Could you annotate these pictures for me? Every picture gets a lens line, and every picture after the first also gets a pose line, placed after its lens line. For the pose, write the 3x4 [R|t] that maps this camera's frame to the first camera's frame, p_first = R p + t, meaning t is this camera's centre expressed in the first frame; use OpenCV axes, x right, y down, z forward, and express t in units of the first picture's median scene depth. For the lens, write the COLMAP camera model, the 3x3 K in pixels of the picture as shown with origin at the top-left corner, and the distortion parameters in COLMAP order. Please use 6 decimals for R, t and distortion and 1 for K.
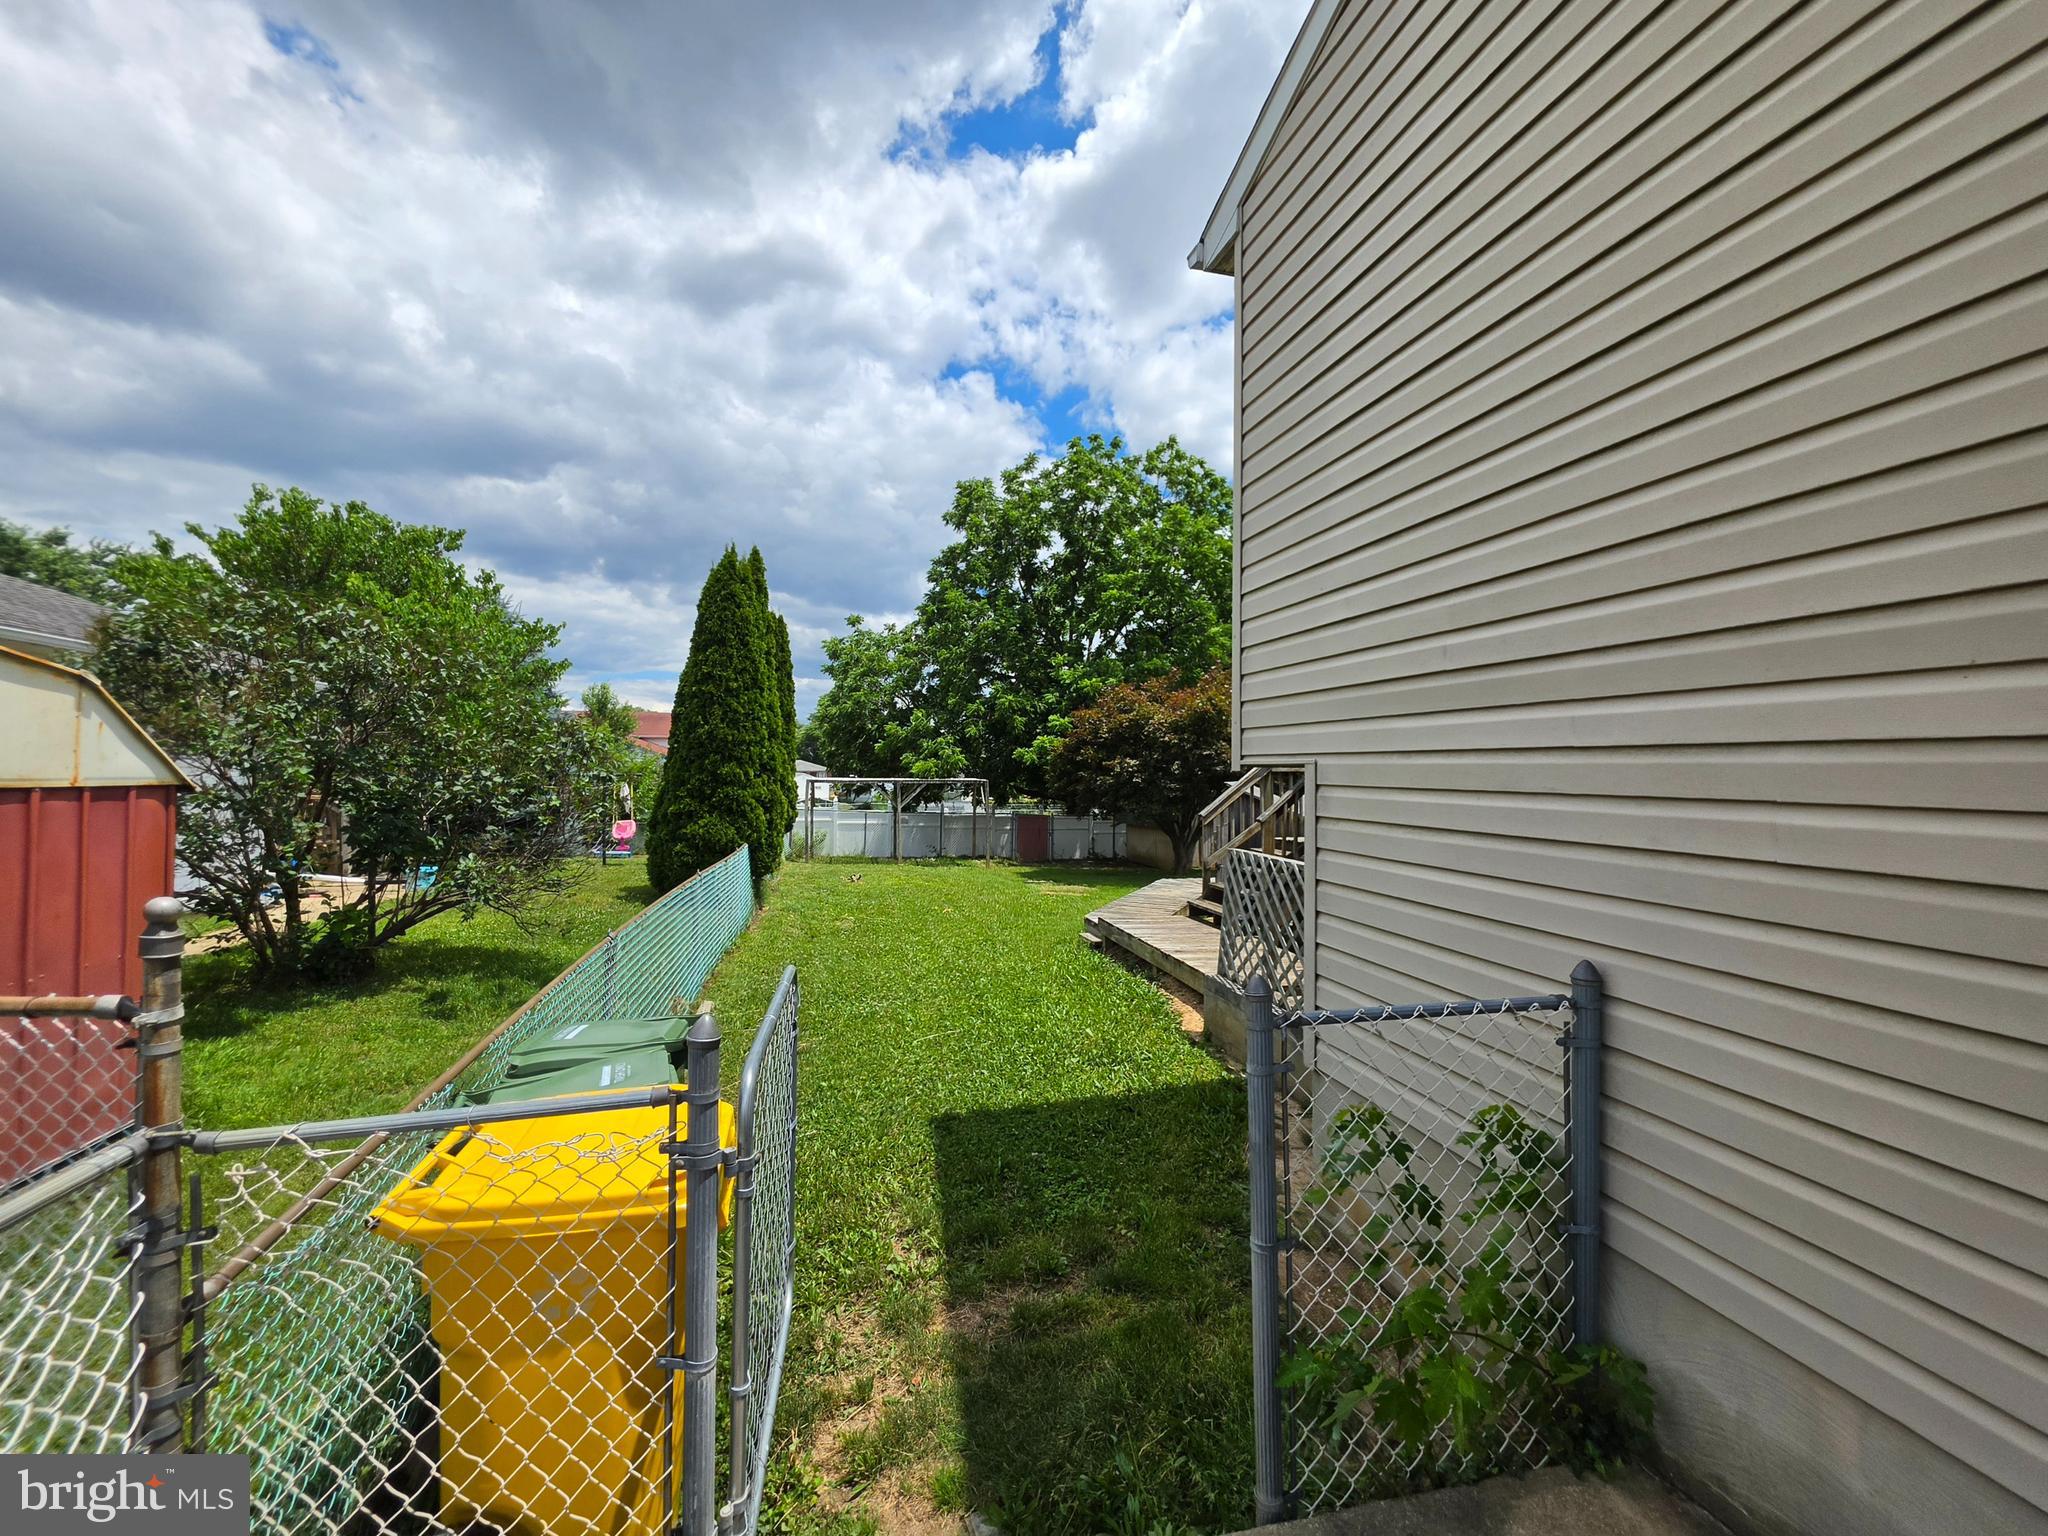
lens RADIAL K [[832.9, 0, 987.1], [0, 832.9, 761.3], [0, 0, 1]] dist [0.019610, 0.000171]
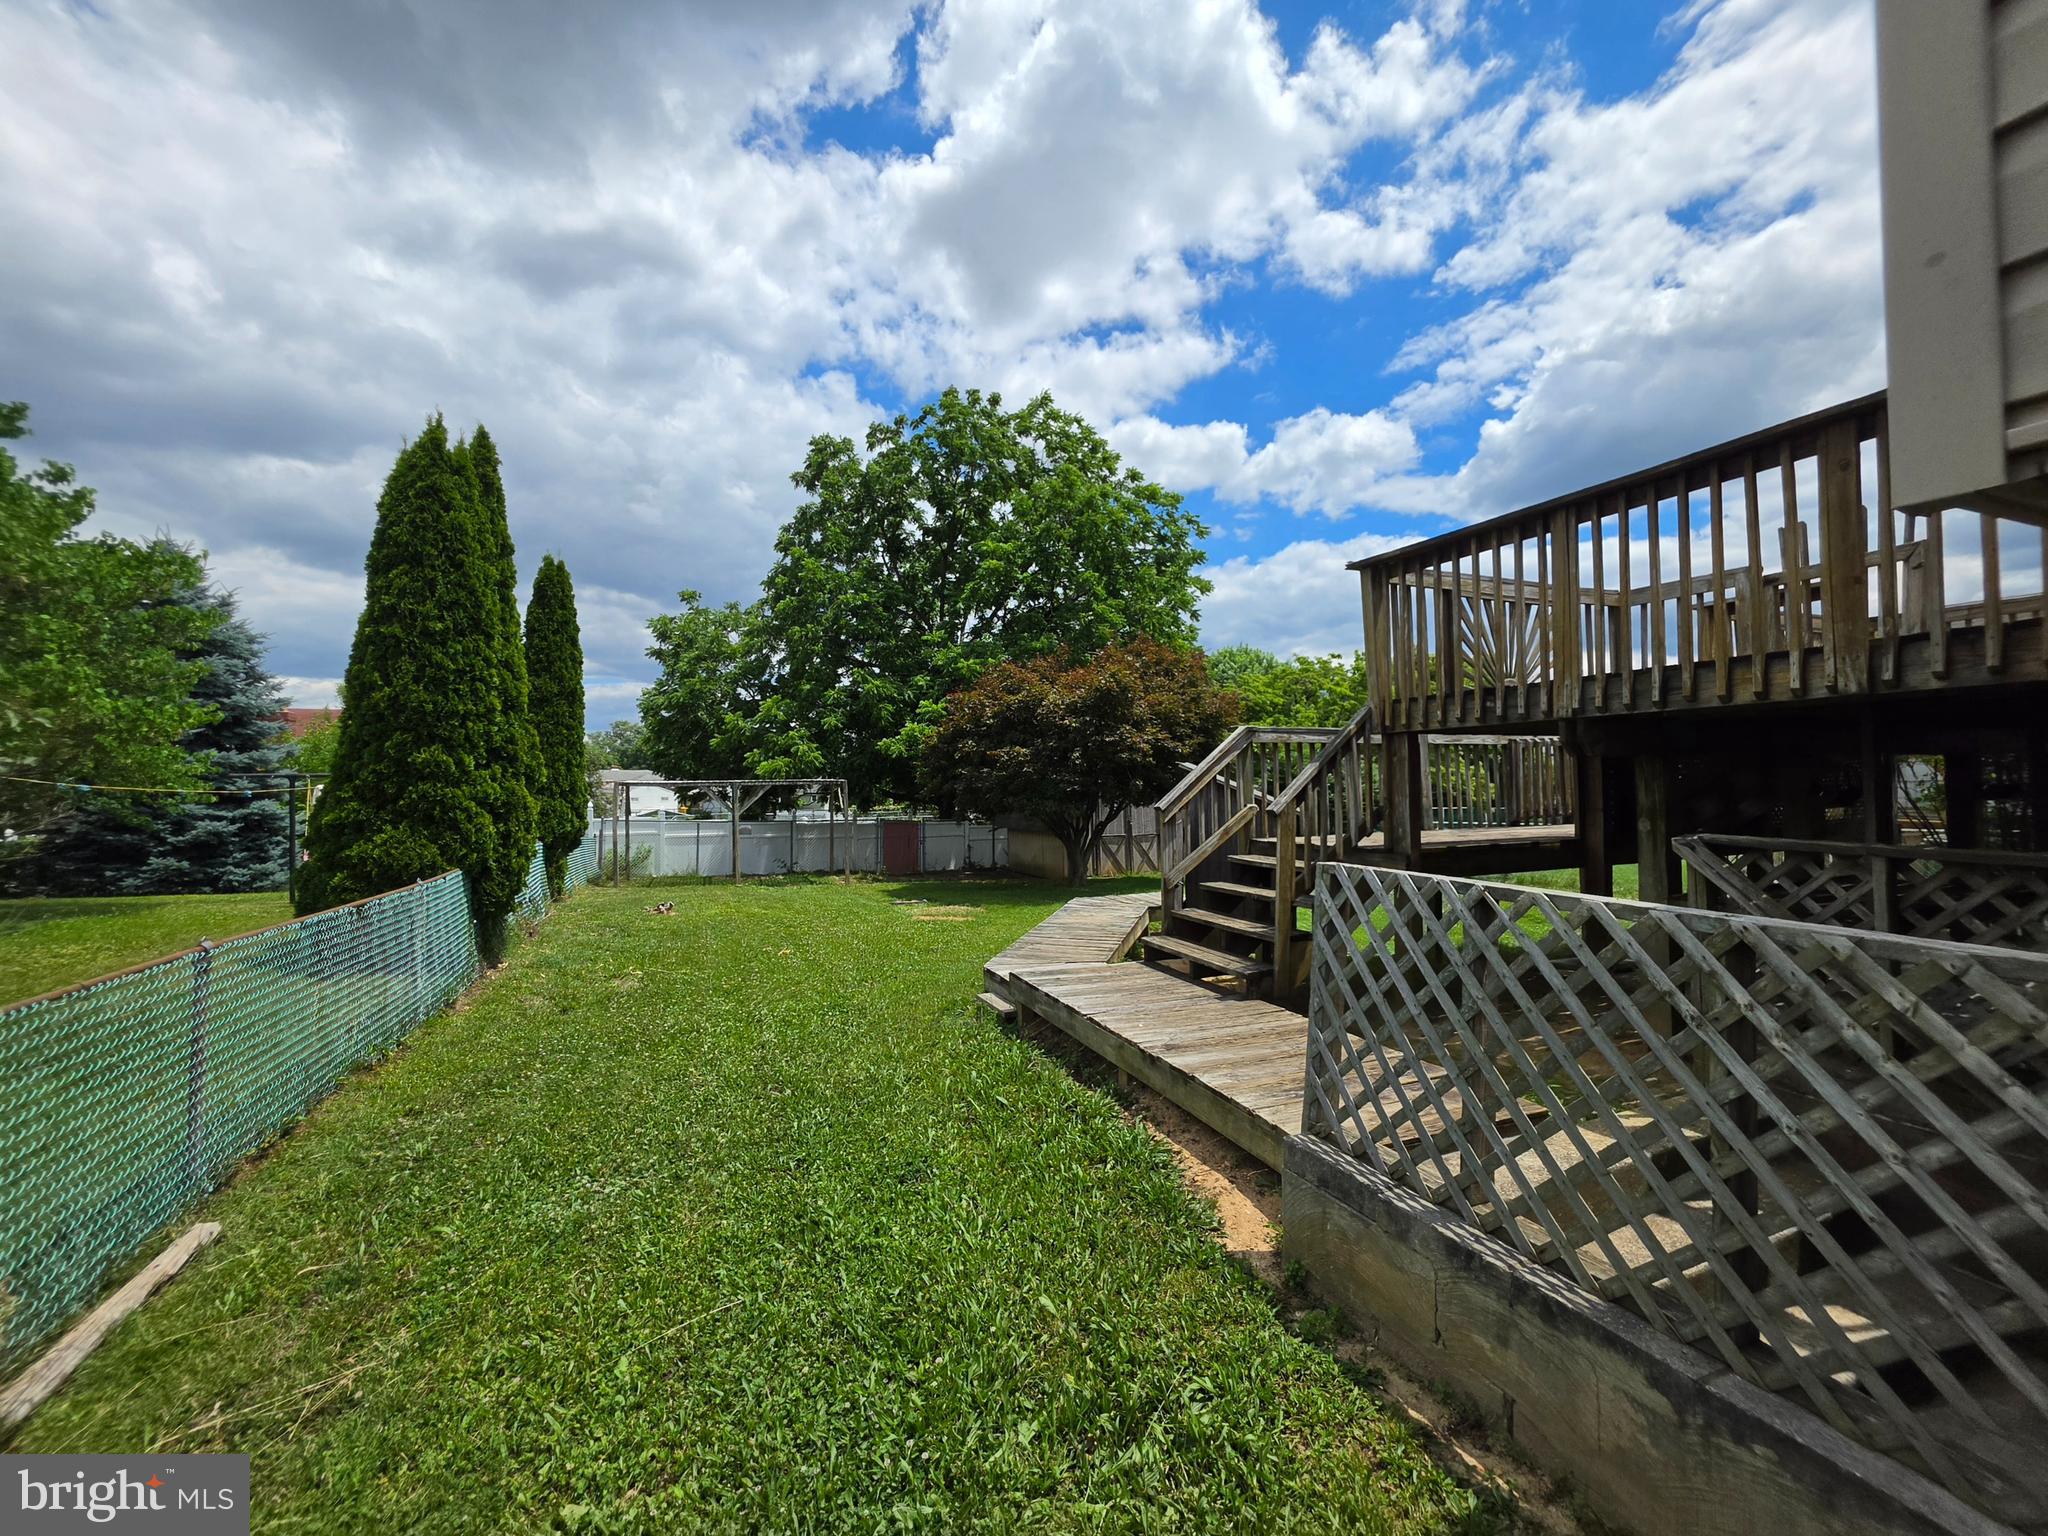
lens RADIAL K [[832.9, 0, 987.1], [0, 832.9, 761.3], [0, 0, 1]] dist [0.019610, 0.000171]
pose [[0.987289, -0.011212, 0.158540, 0.005485], [0.012780, 0.999879, -0.008875, 0.009893], [-0.158421, 0.010789, 0.987313, 0.114333]]
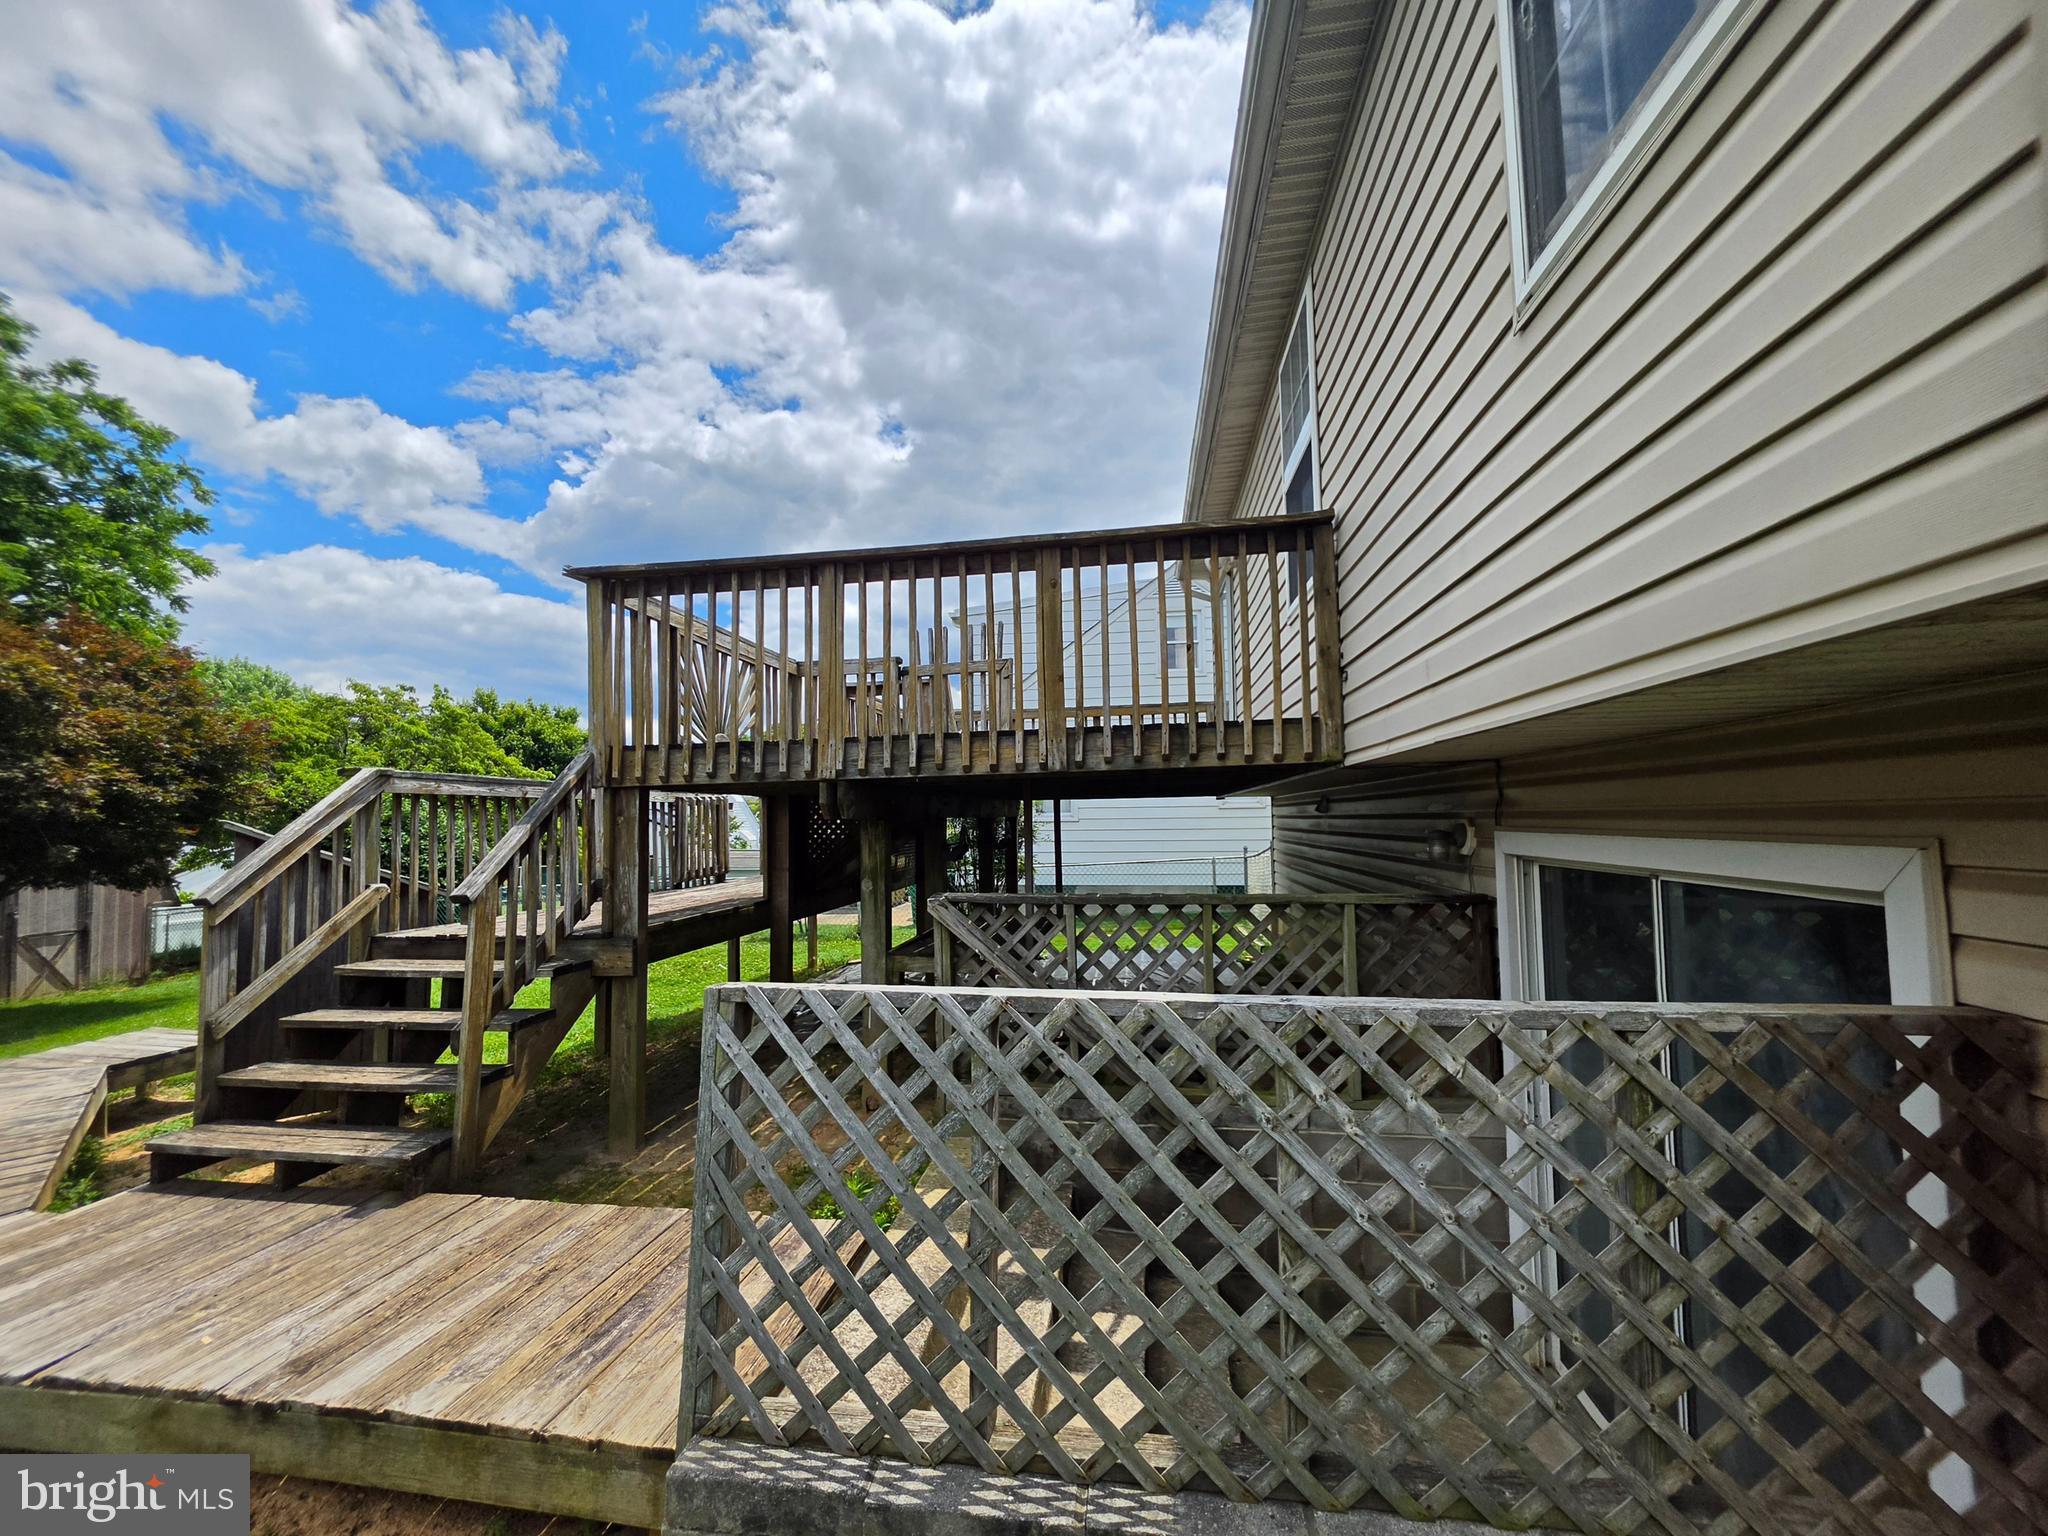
lens RADIAL K [[854.0, 0, 1013.6], [0, 854.0, 752.6], [0, 0, 1]] dist [-0.000054, 0.000224]
pose [[0.354674, 0.061550, 0.932962, 0.005381], [0.008914, 0.997563, -0.069200, 0.008263], [-0.934948, 0.032860, 0.353261, 0.158594]]
